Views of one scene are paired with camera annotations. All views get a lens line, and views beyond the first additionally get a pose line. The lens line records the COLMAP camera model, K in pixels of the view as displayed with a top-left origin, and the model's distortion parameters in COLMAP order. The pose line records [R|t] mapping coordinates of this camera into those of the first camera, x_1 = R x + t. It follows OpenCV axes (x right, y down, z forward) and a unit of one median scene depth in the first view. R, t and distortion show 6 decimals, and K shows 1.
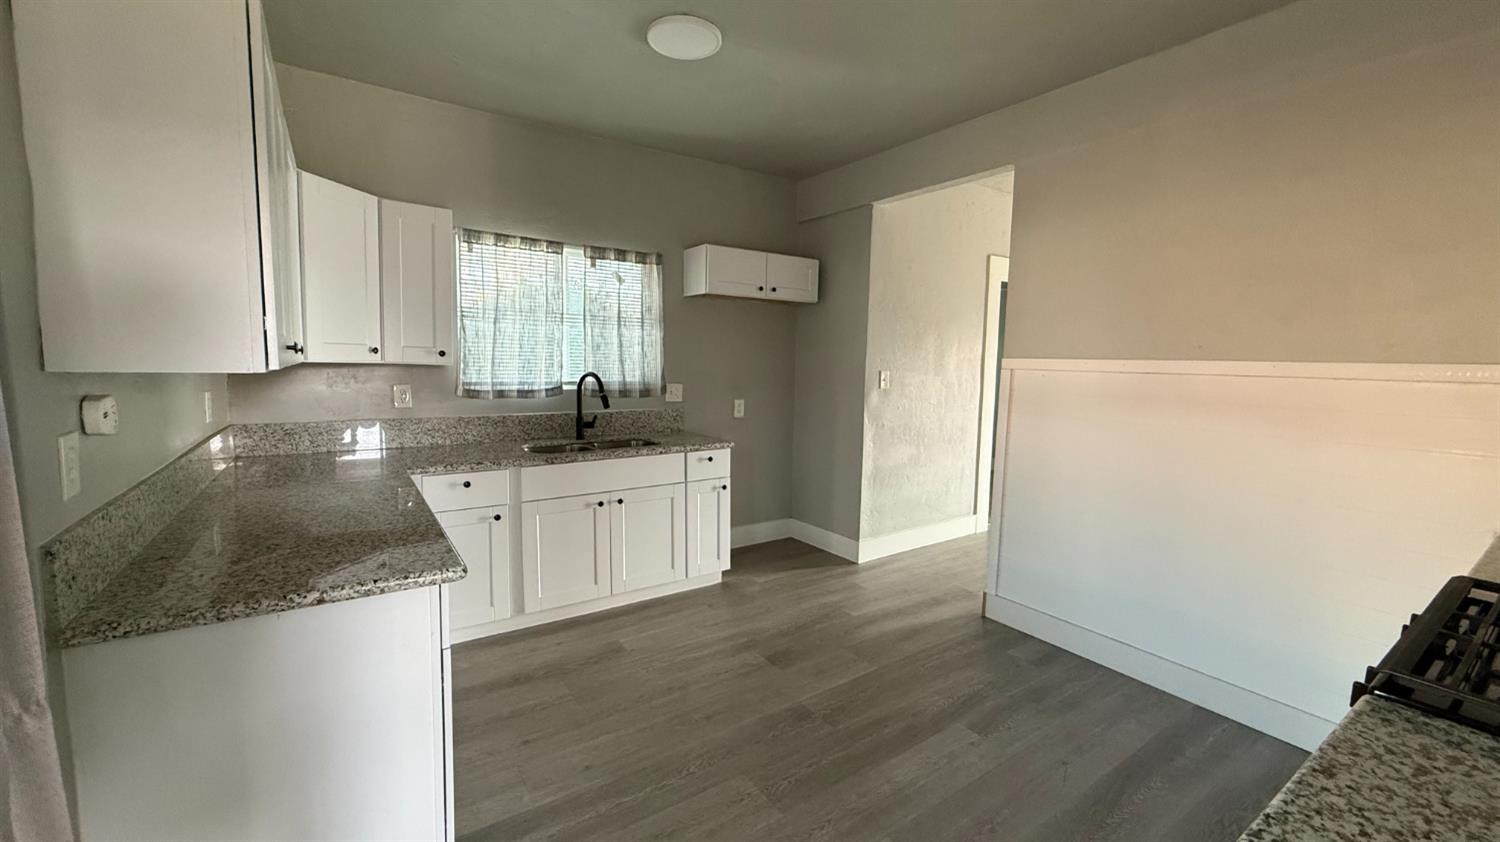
lens RADIAL K [[598.0, 0, 748.4], [0, 598.0, 417.4], [0, 0, 1]] dist [0.001159, 0.000009]
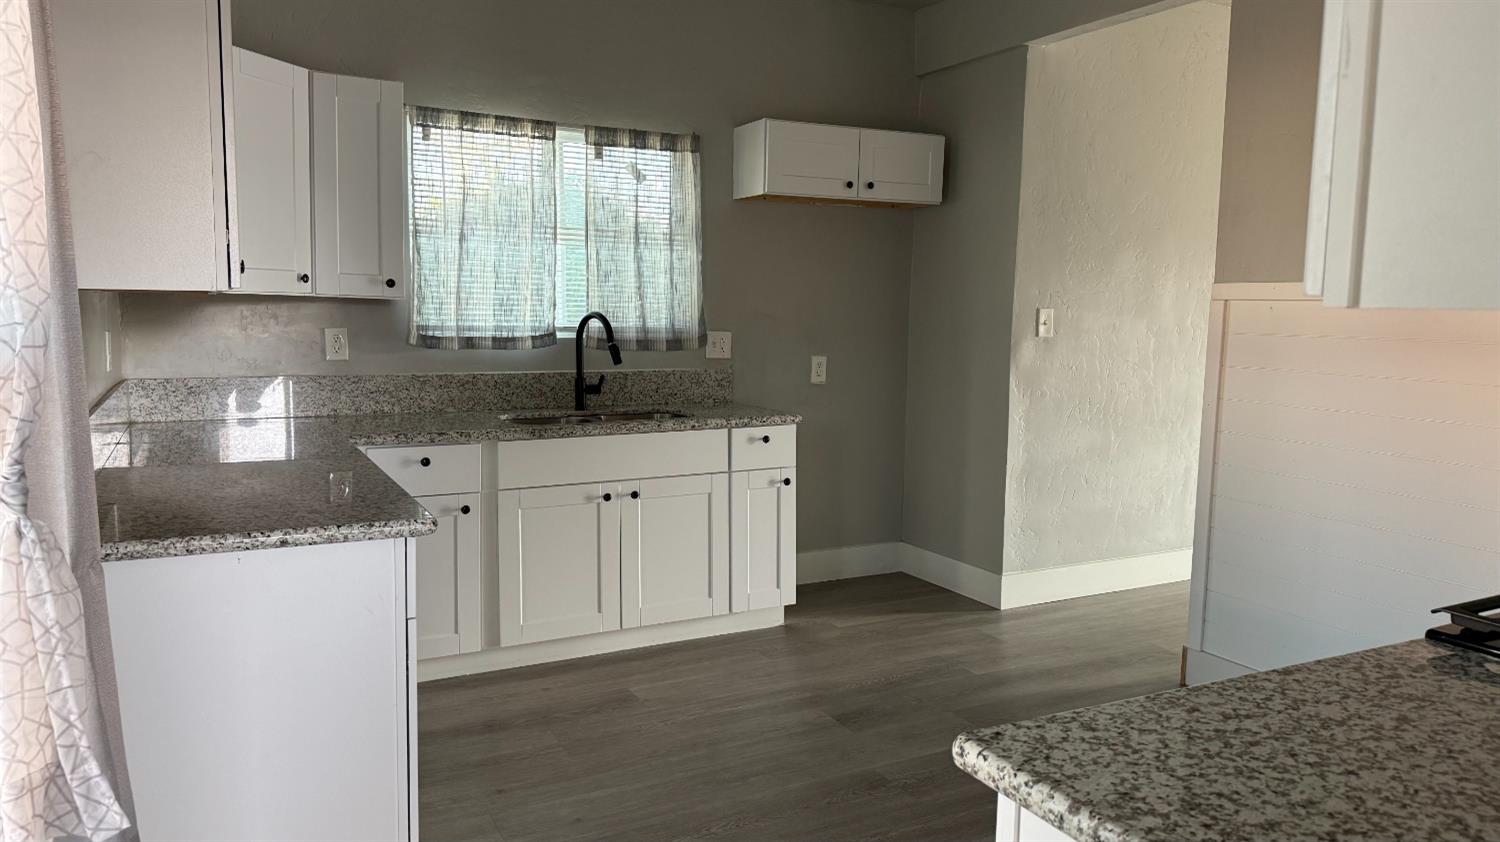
lens RADIAL K [[1043.3, 0, 750.0], [0, 1043.3, 421.0], [0, 0, 1]] dist [0.135584, -0.233733]
pose [[0.992102, 0.006985, -0.125239, 0.067357], [-0.005590, 0.999918, 0.011482, 0.035832], [0.125309, -0.010692, 0.992060, -0.182384]]
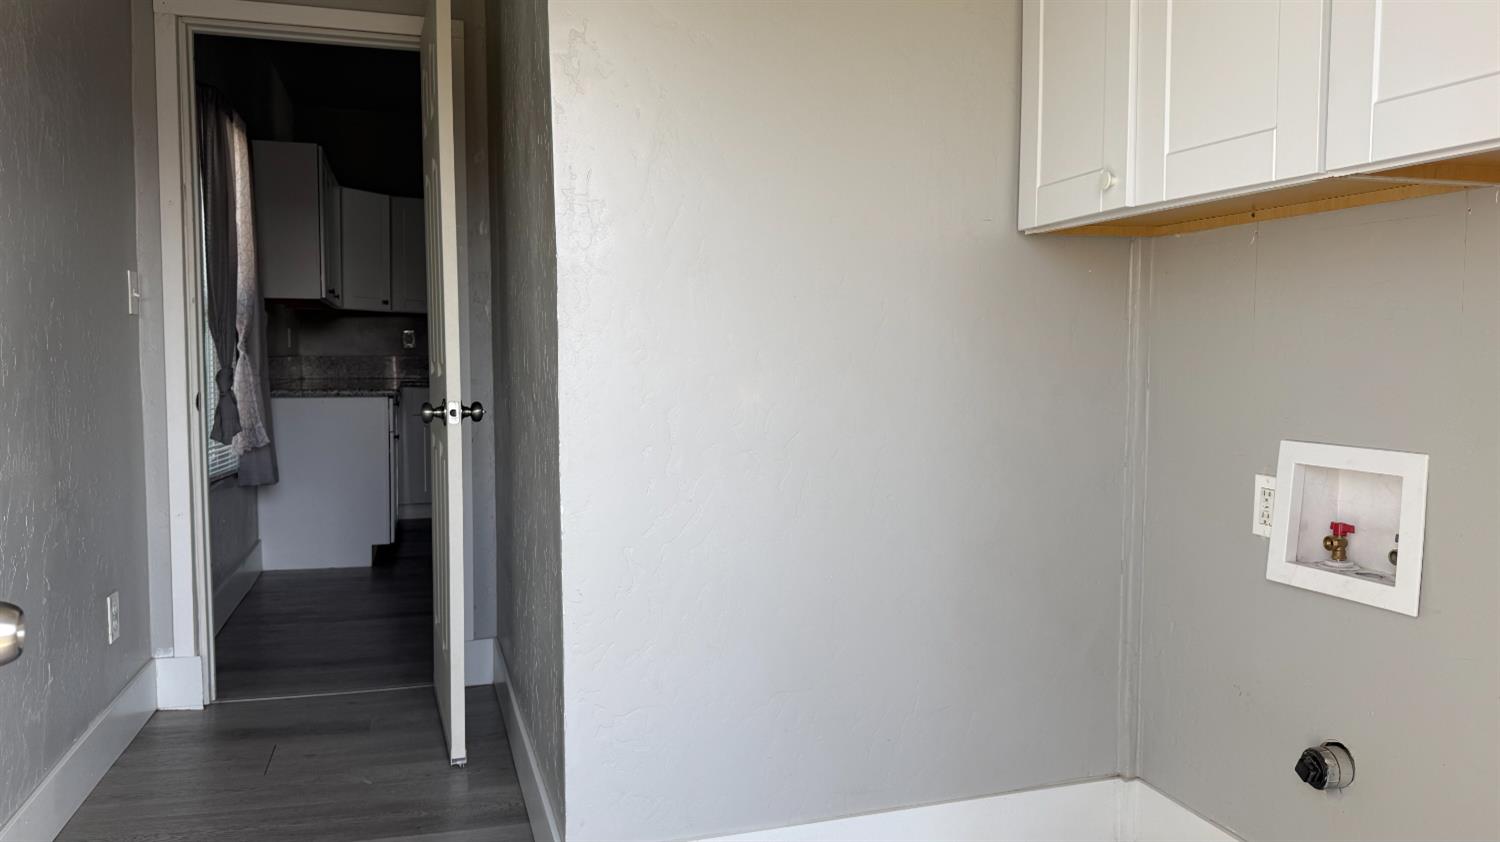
lens RADIAL K [[1043.3, 0, 750.0], [0, 1043.3, 421.0], [0, 0, 1]] dist [0.135584, -0.233733]
pose [[0.957860, 0.008144, -0.287120, 0.756161], [-0.016165, 0.999542, -0.025577, 0.178362], [0.286781, 0.029140, 0.957553, -0.938824]]
